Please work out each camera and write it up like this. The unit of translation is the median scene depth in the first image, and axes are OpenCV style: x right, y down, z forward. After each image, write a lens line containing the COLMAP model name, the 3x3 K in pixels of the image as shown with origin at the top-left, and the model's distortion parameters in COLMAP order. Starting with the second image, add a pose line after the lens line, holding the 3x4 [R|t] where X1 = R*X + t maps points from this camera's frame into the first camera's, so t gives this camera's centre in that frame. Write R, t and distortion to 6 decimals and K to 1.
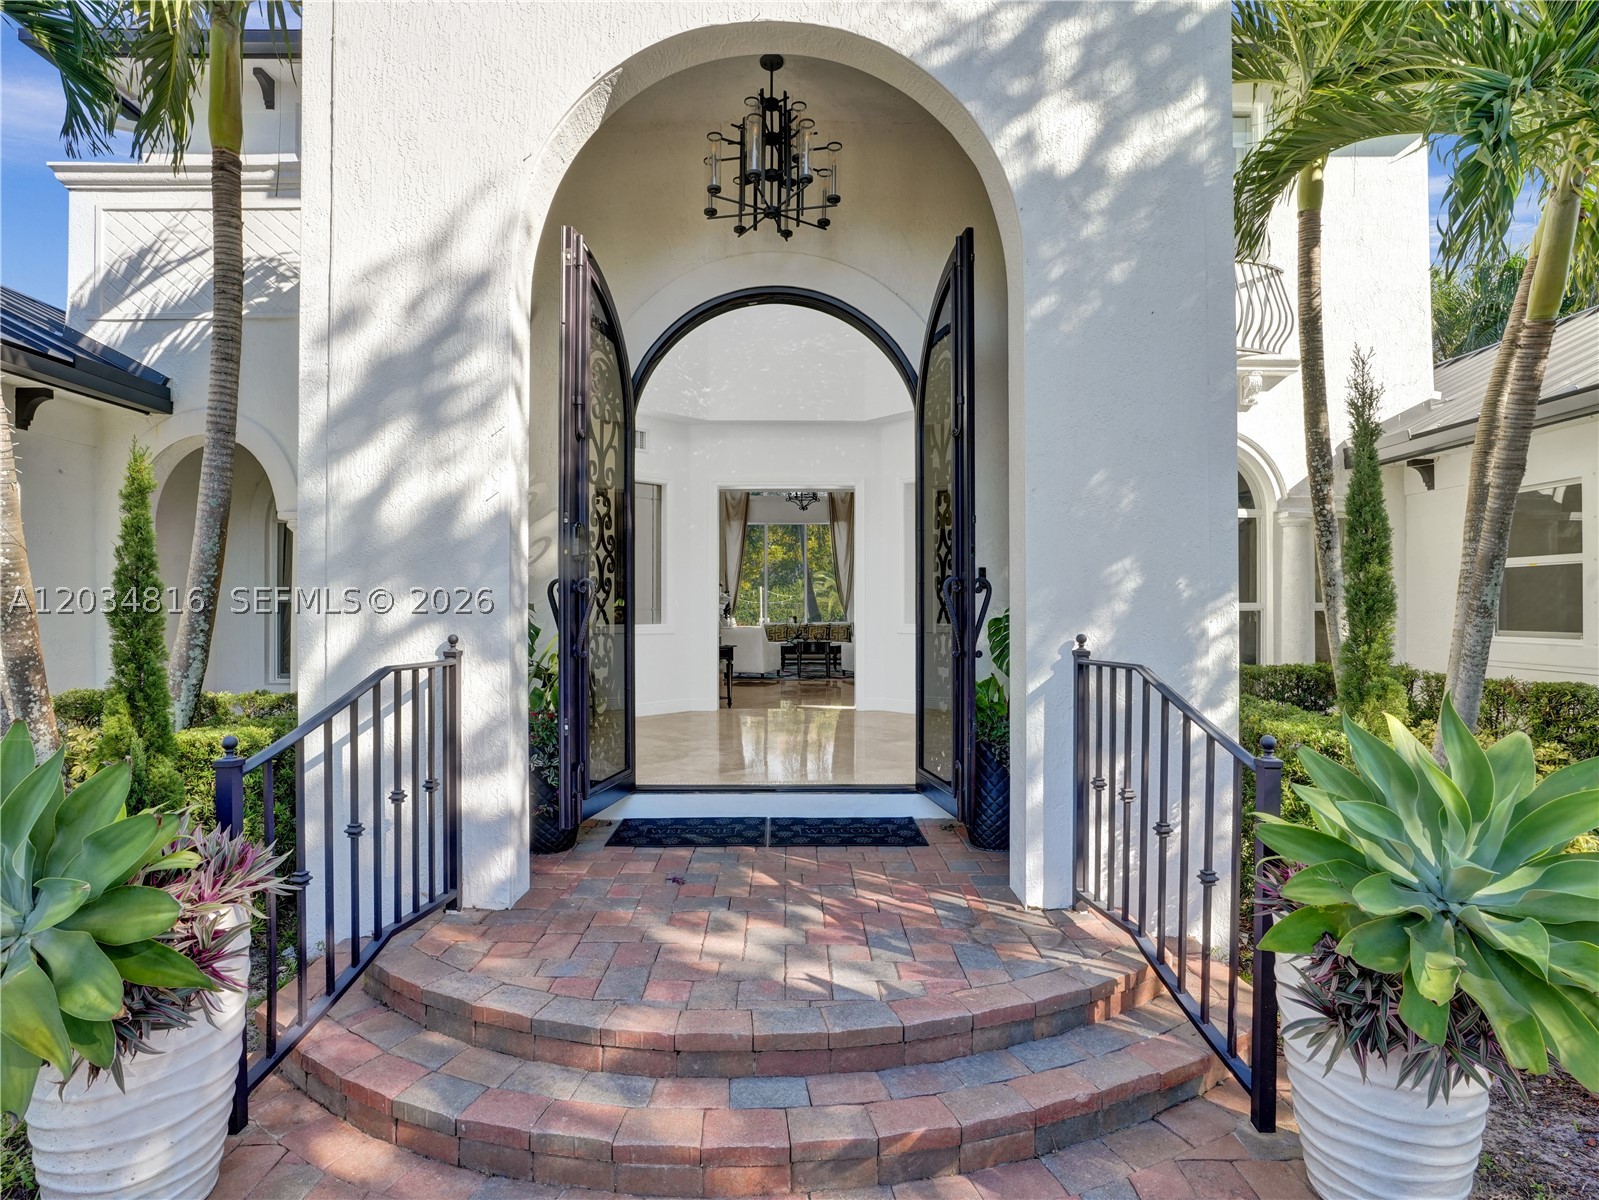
lens RADIAL K [[824.8, 0, 803.3], [0, 824.8, 605.9], [0, 0, 1]] dist [-0.023175, 0.006754]
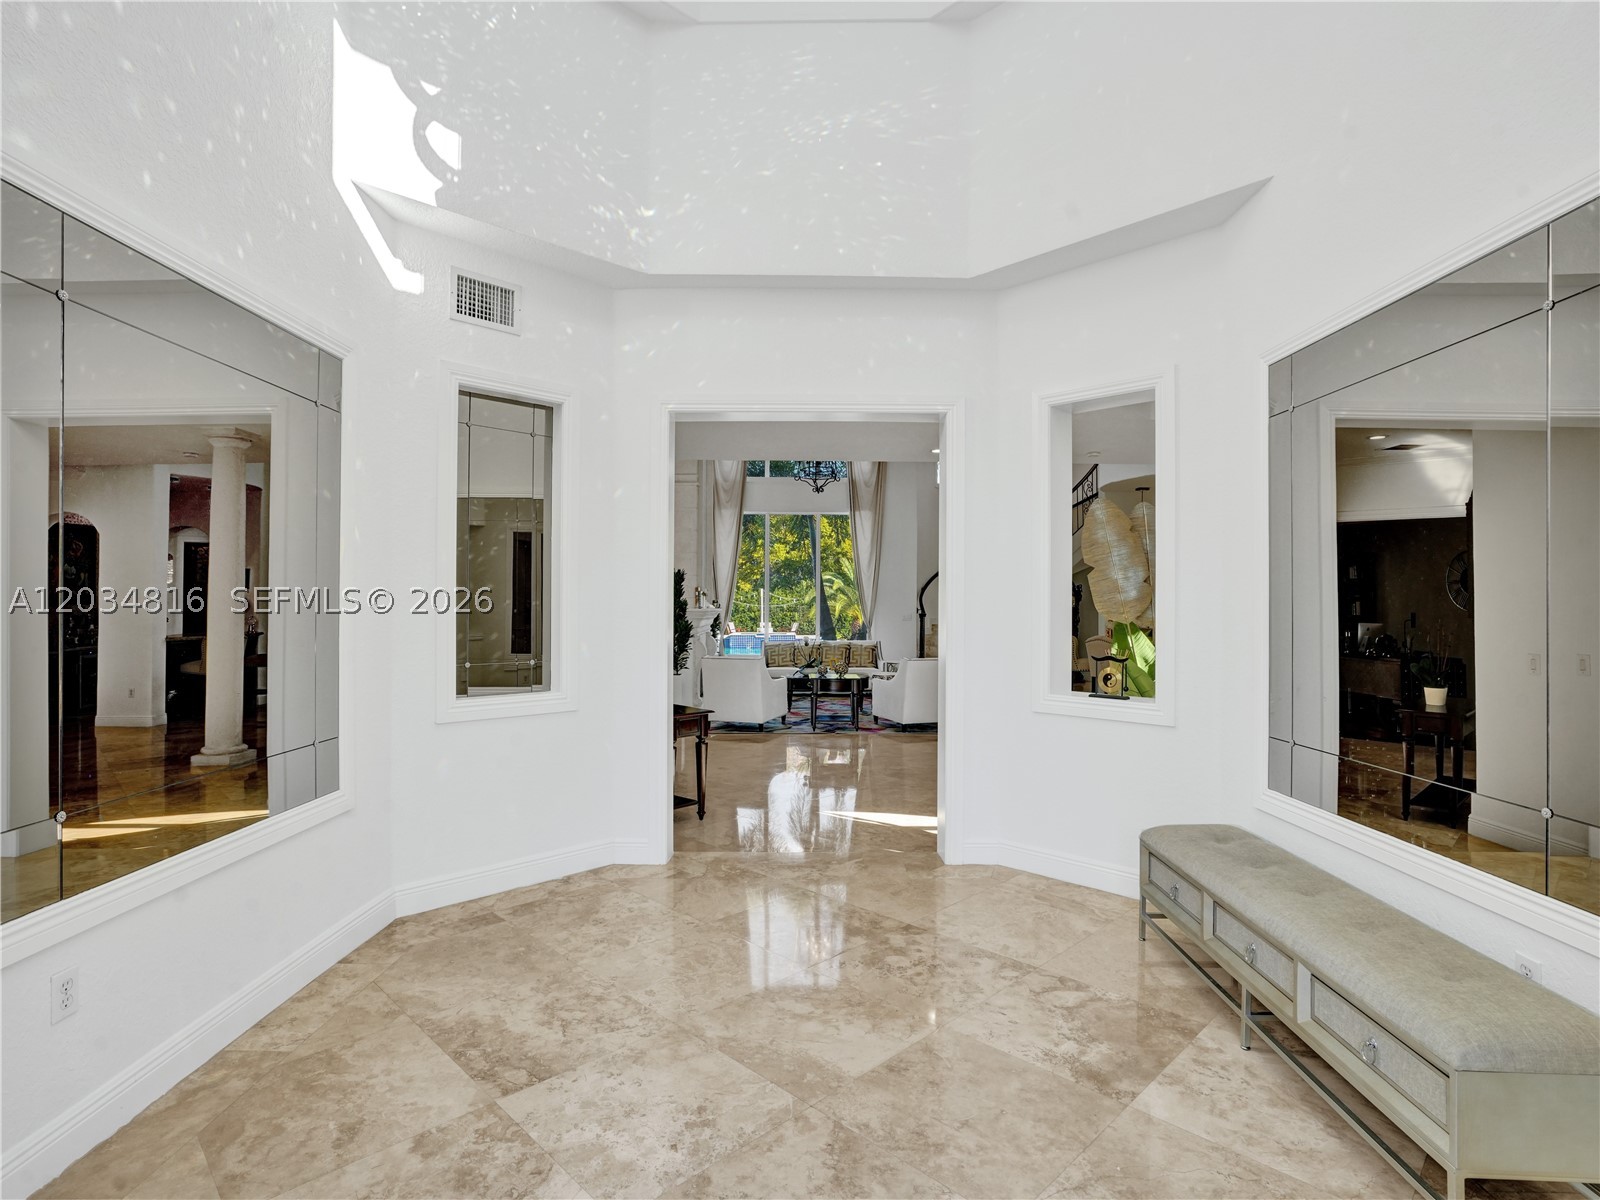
lens RADIAL K [[825.3, 0, 799.6], [0, 825.3, 601.2], [0, 0, 1]] dist [-0.023175, 0.006754]
pose [[0.999961, 0.005888, -0.006642, -0.009748], [-0.005920, 0.999971, -0.004811, -0.013392], [0.006613, 0.004850, 0.999966, 0.230363]]
